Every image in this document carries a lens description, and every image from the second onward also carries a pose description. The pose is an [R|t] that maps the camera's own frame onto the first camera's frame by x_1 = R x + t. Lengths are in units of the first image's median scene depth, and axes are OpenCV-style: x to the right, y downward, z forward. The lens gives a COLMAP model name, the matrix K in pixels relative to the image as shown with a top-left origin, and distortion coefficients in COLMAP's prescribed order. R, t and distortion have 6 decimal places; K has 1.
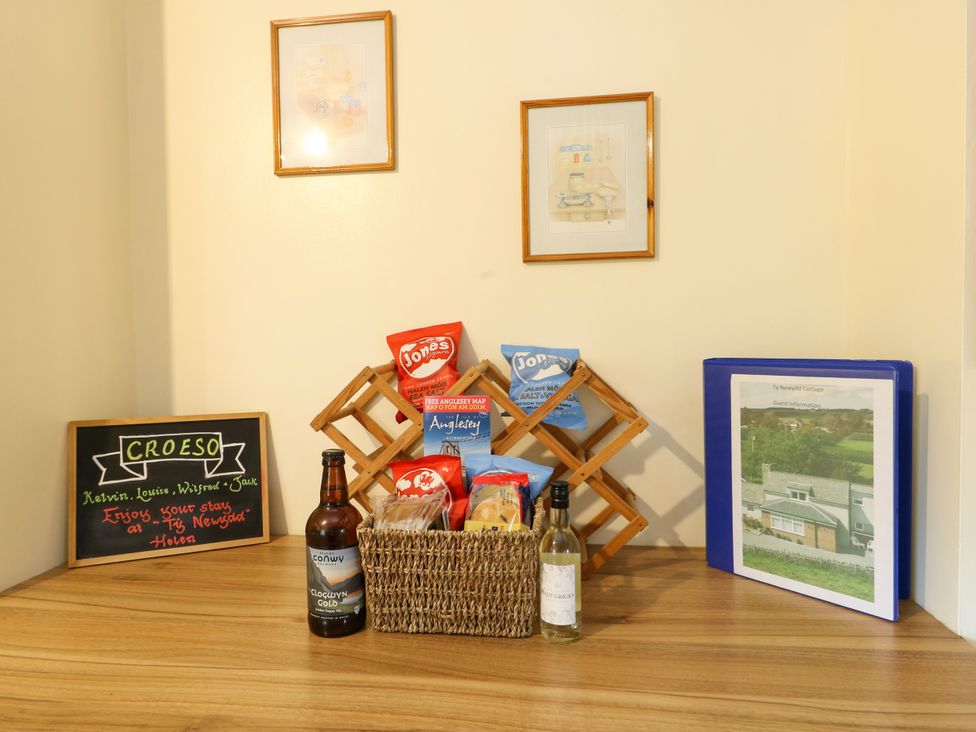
lens RADIAL K [[638.5, 0, 485.9], [0, 638.5, 364.5], [0, 0, 1]] dist [-0.002029, -0.005427]
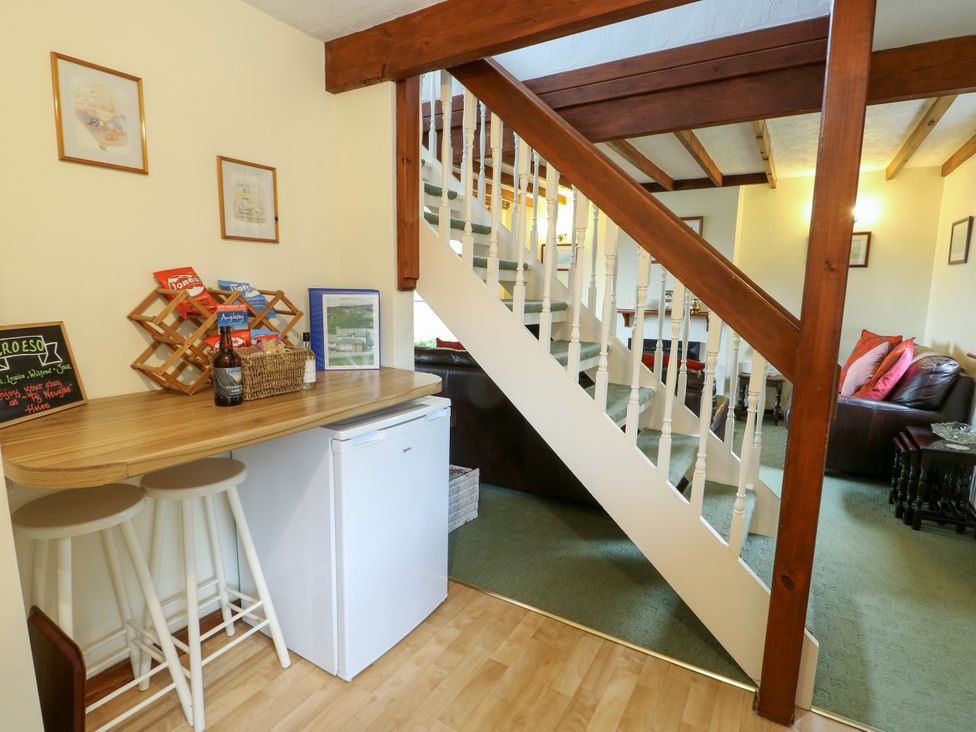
lens RADIAL K [[477.2, 0, 488.3], [0, 477.2, 362.2], [0, 0, 1]] dist [-0.020700, -0.002480]
pose [[0.410420, -0.123263, 0.903527, -1.012980], [0.008170, 0.991279, 0.131524, 0.036269], [-0.911860, -0.046598, 0.407848, -0.388219]]
